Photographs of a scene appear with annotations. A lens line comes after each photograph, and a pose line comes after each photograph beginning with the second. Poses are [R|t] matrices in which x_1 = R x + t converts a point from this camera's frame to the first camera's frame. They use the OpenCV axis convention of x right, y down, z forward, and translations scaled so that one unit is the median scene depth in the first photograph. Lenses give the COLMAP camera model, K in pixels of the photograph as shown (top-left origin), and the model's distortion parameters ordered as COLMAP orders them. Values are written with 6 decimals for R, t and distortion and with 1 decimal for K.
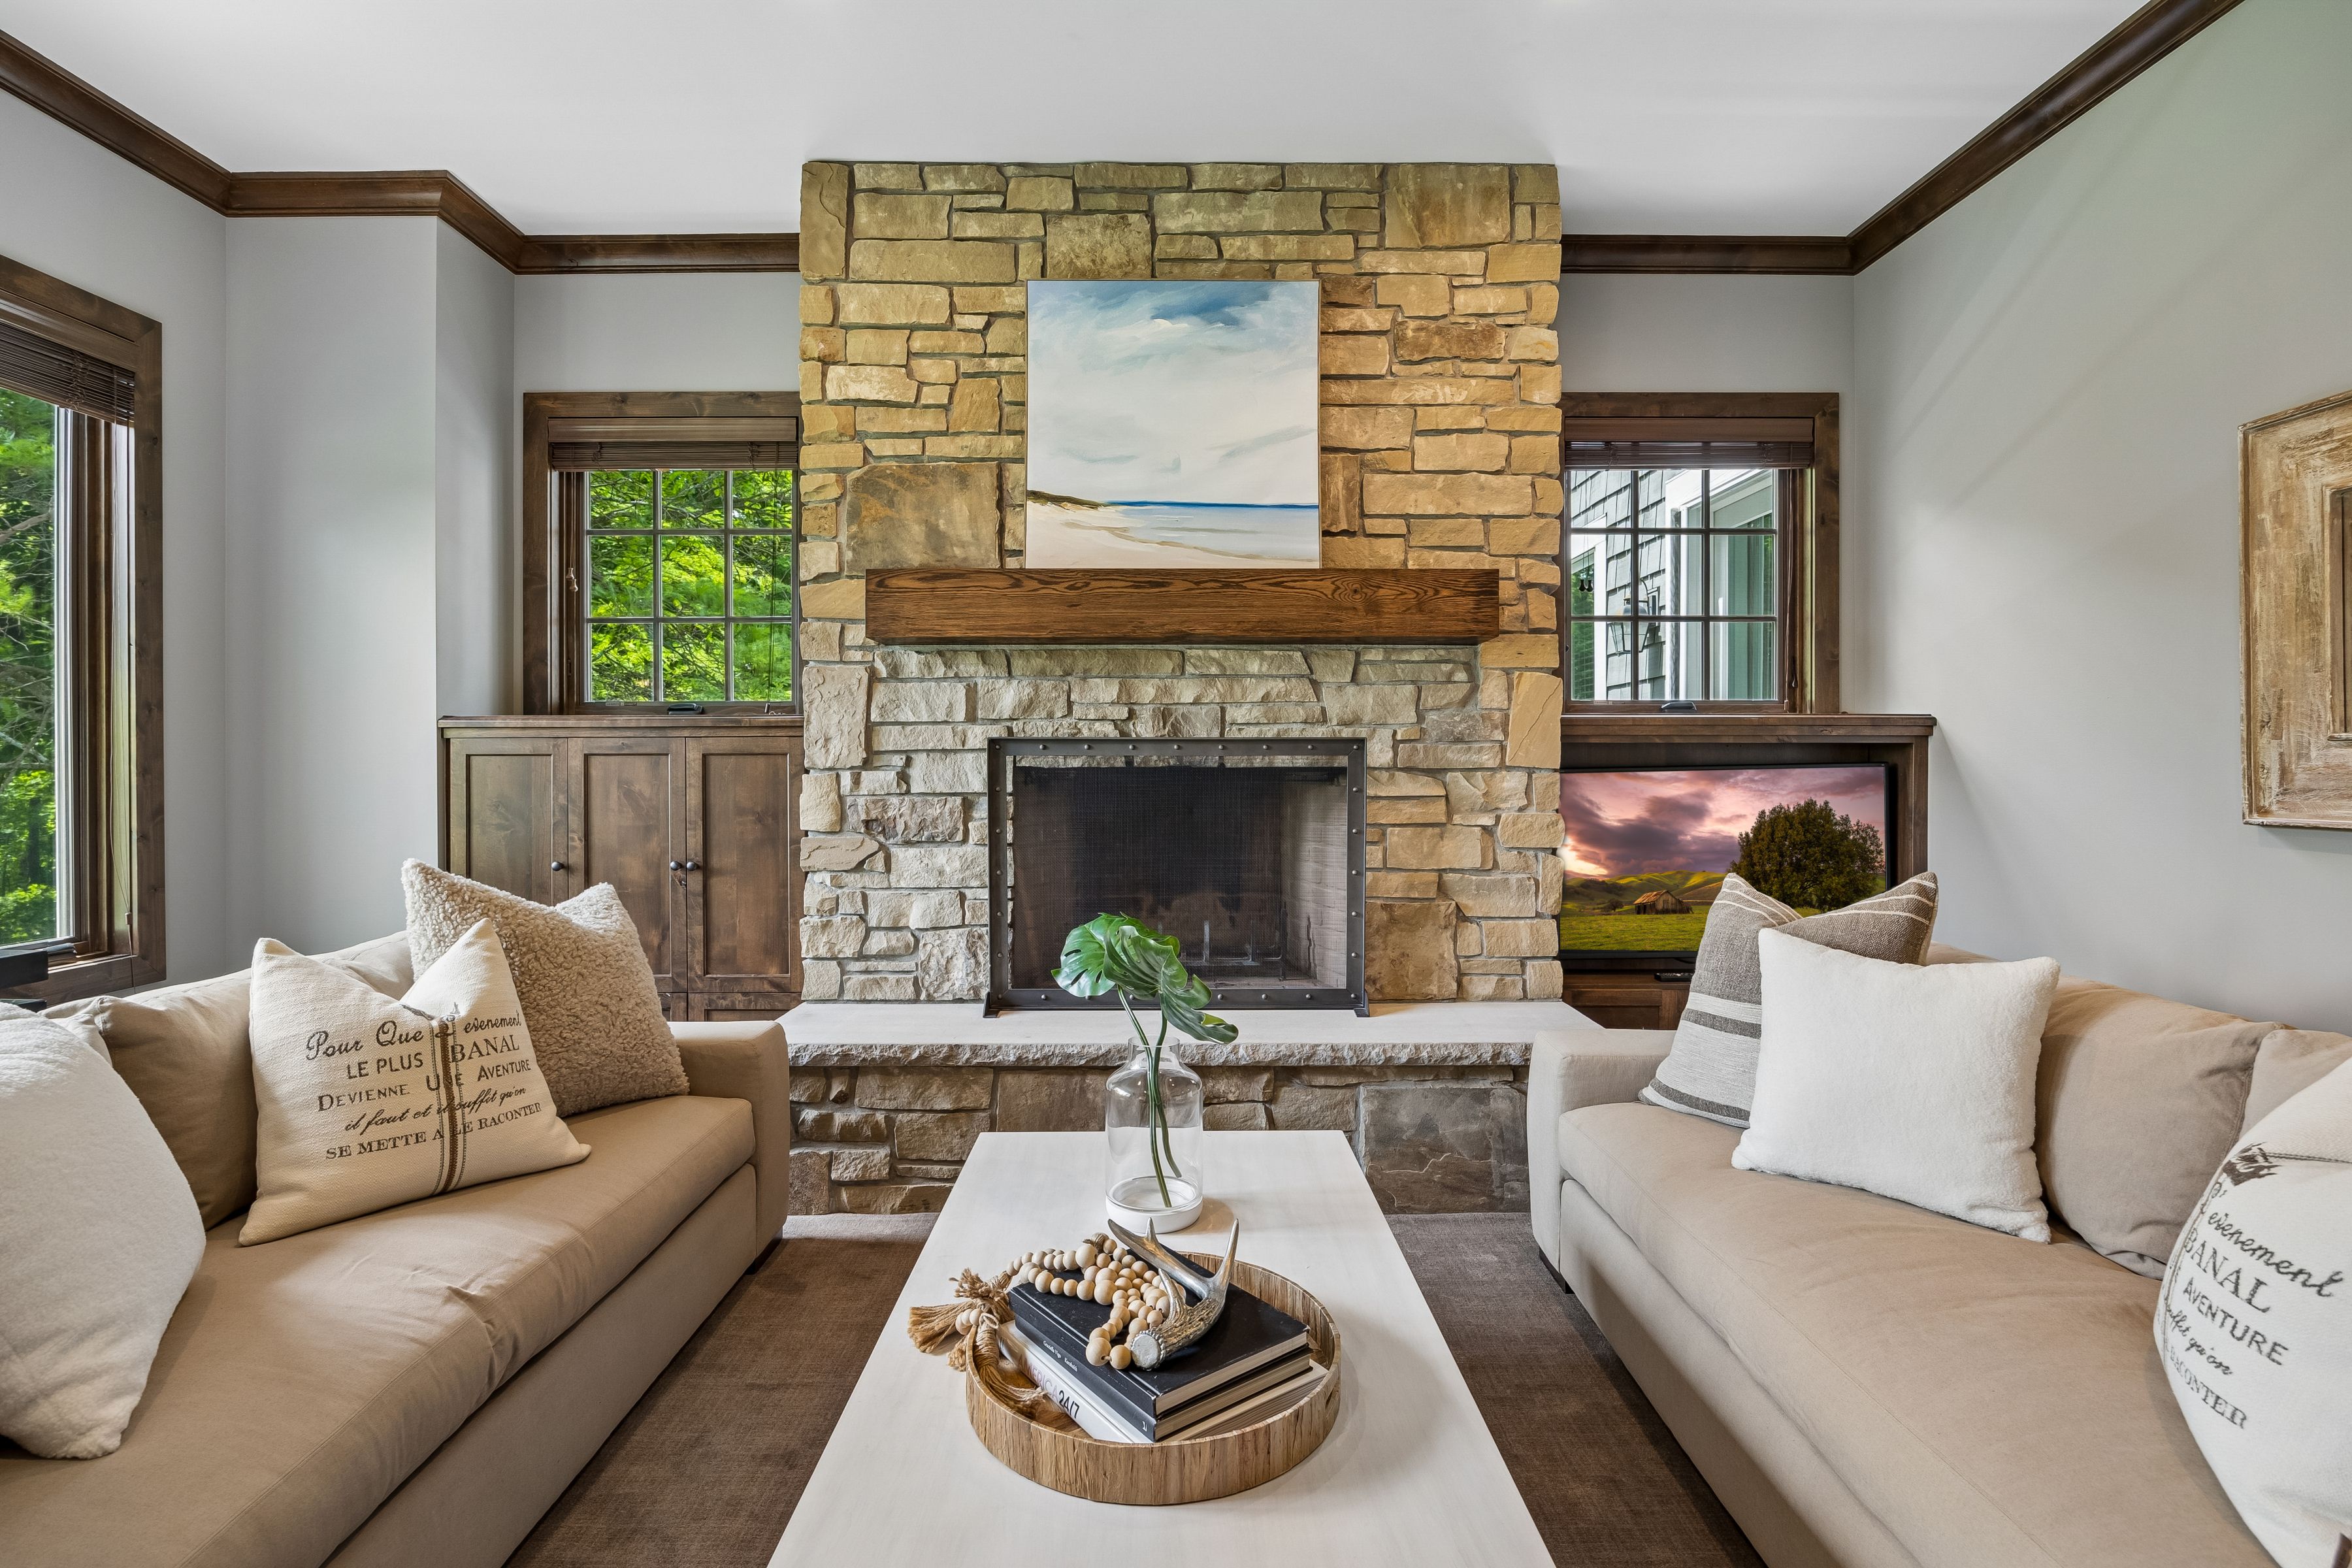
lens RADIAL K [[1103.1, 0, 1178.8], [0, 1103.1, 767.4], [0, 0, 1]] dist [-0.023559, 0.009353]
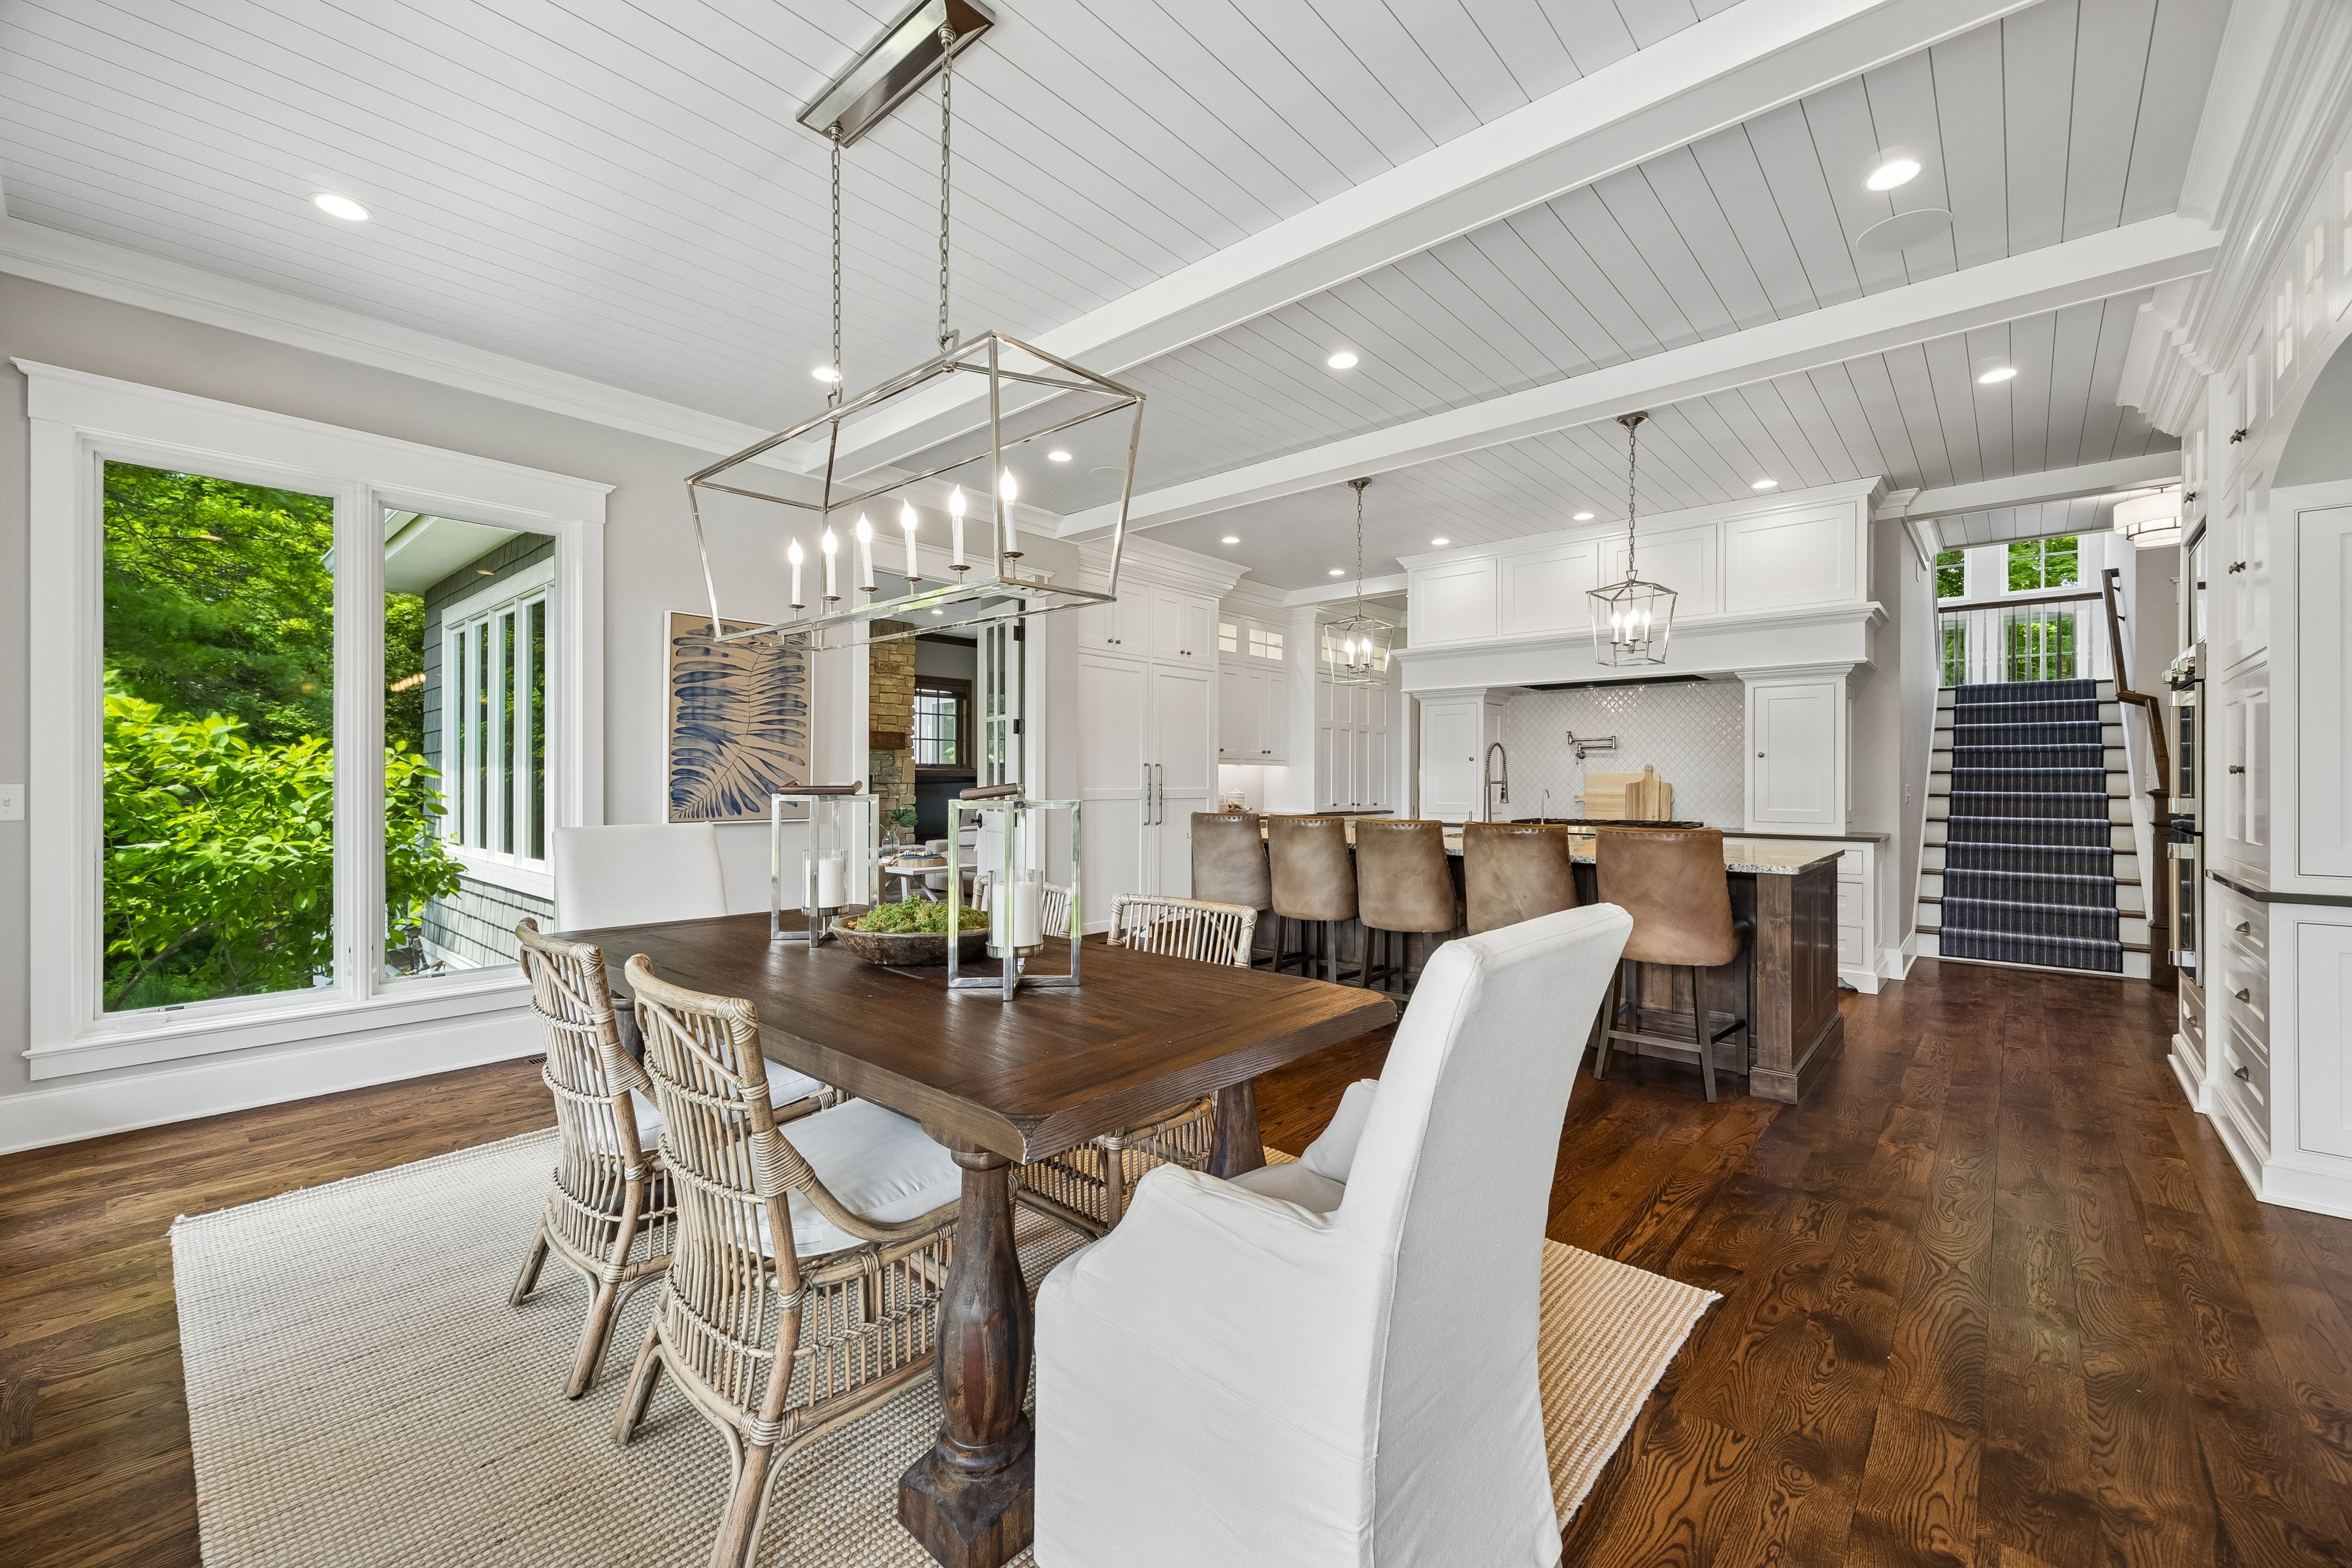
lens RADIAL K [[942.8, 0, 1177.6], [0, 942.8, 779.9], [0, 0, 1]] dist [0.007644, -0.000492]
pose [[0.665745, 0.002434, 0.746175, -1.489211], [0.000216, 0.999994, -0.003454, 0.001195], [-0.746179, 0.002461, 0.665741, -1.860714]]
